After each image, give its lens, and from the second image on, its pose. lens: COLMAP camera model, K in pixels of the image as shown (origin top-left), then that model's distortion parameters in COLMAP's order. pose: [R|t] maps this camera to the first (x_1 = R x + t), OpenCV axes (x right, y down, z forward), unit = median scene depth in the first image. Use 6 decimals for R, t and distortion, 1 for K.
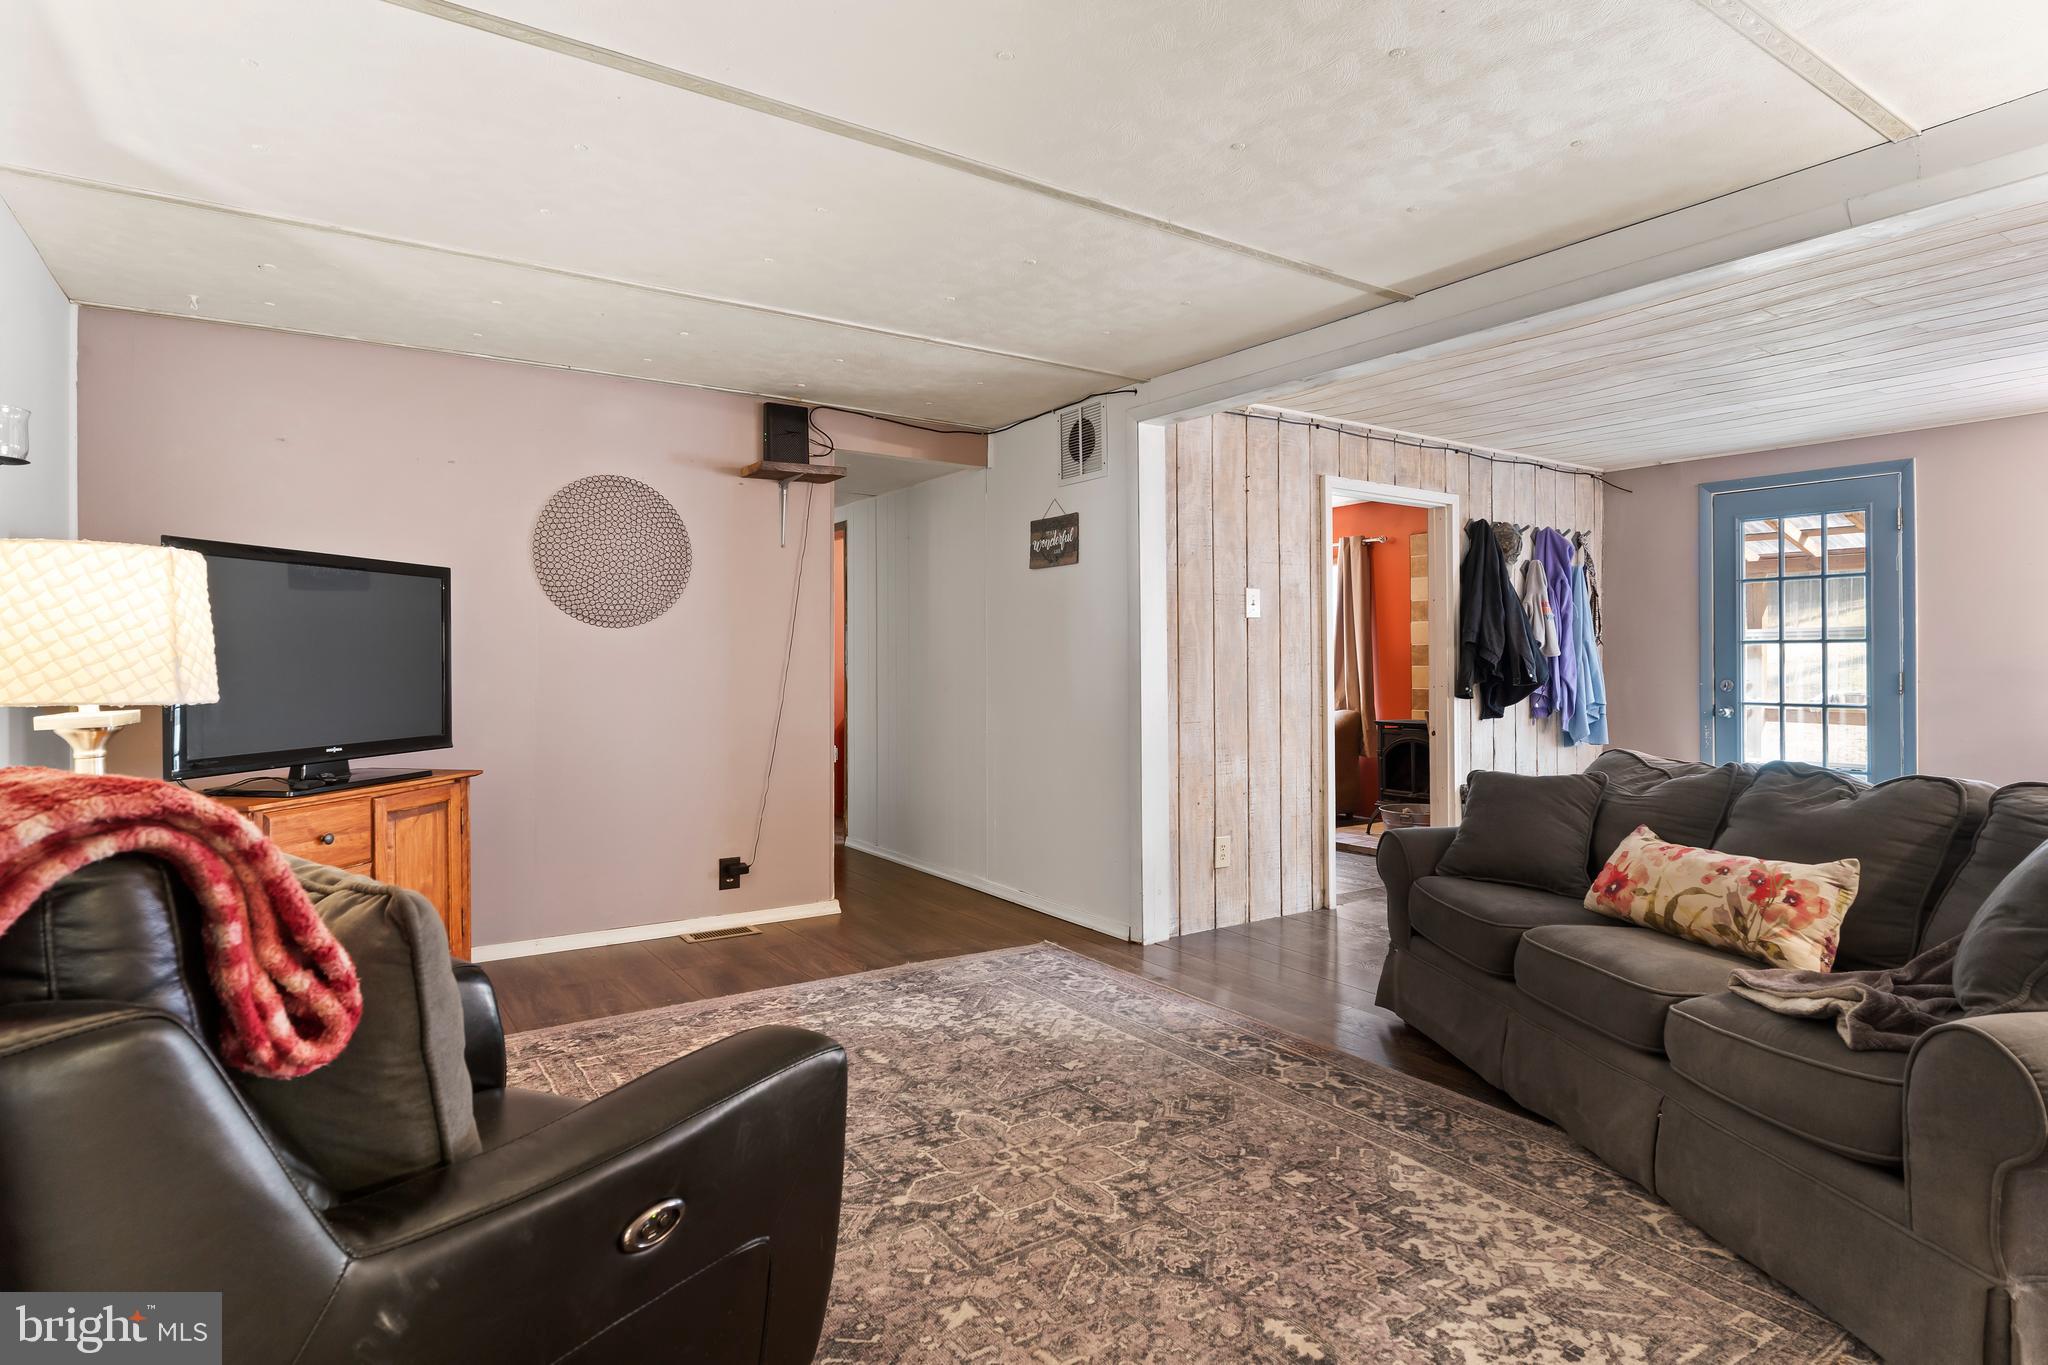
lens RADIAL K [[1066.4, 0, 1009.0], [0, 1066.4, 657.4], [0, 0, 1]] dist [-0.007306, 0.001231]
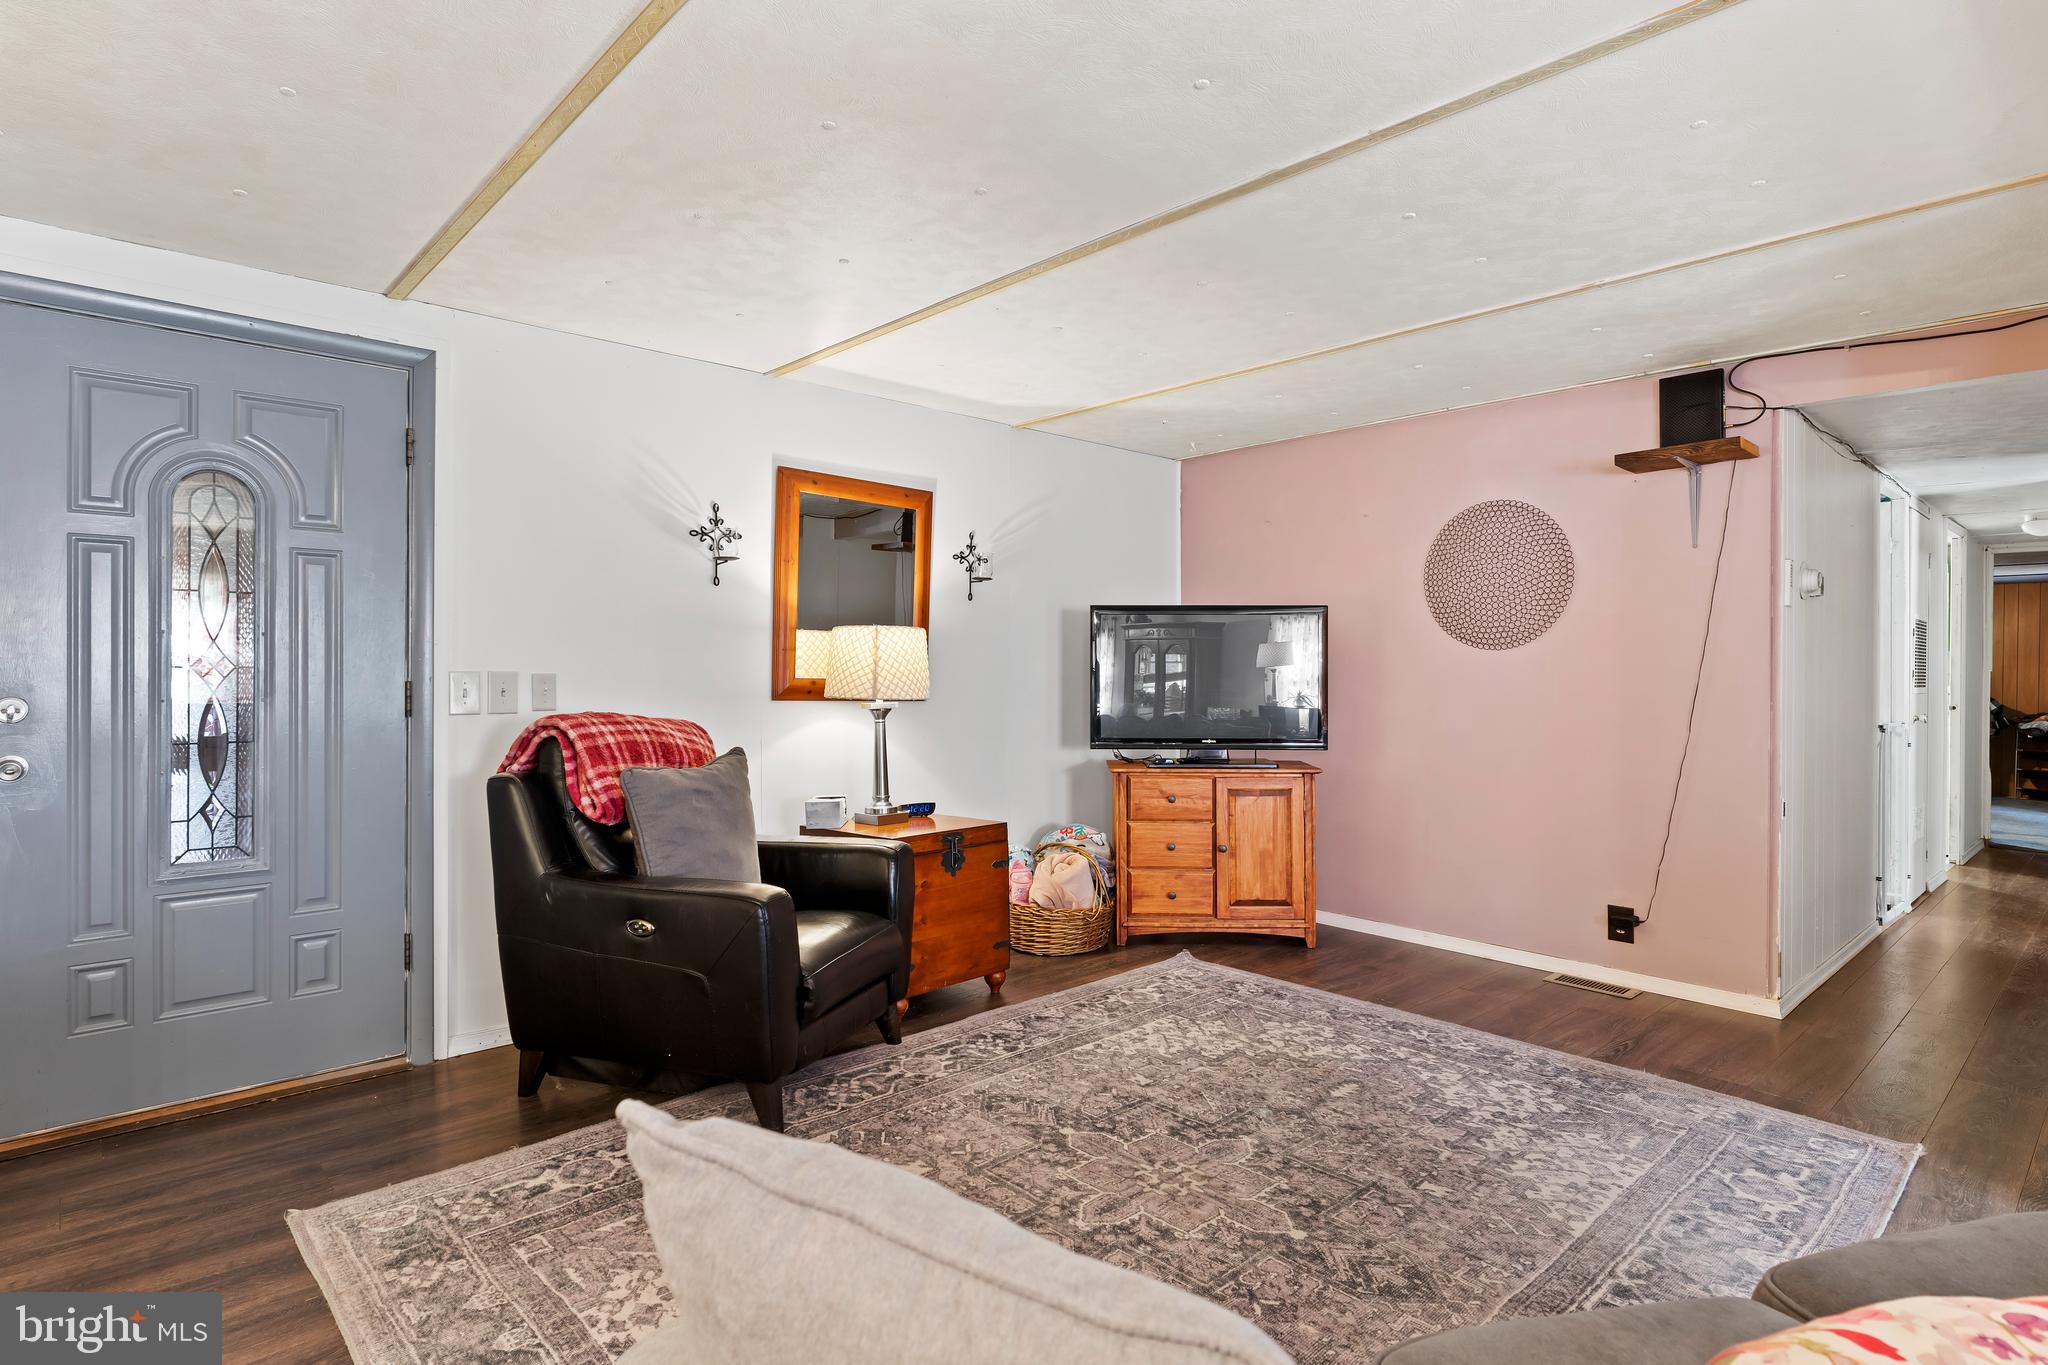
lens RADIAL K [[1066.4, 0, 1033.2], [0, 1066.4, 681.7], [0, 0, 1]] dist [-0.007306, 0.001231]
pose [[0.164136, 0.012923, -0.986353, 0.730890], [-0.004233, 0.999914, 0.012396, -0.010623], [0.986429, 0.002141, 0.164176, 0.515707]]
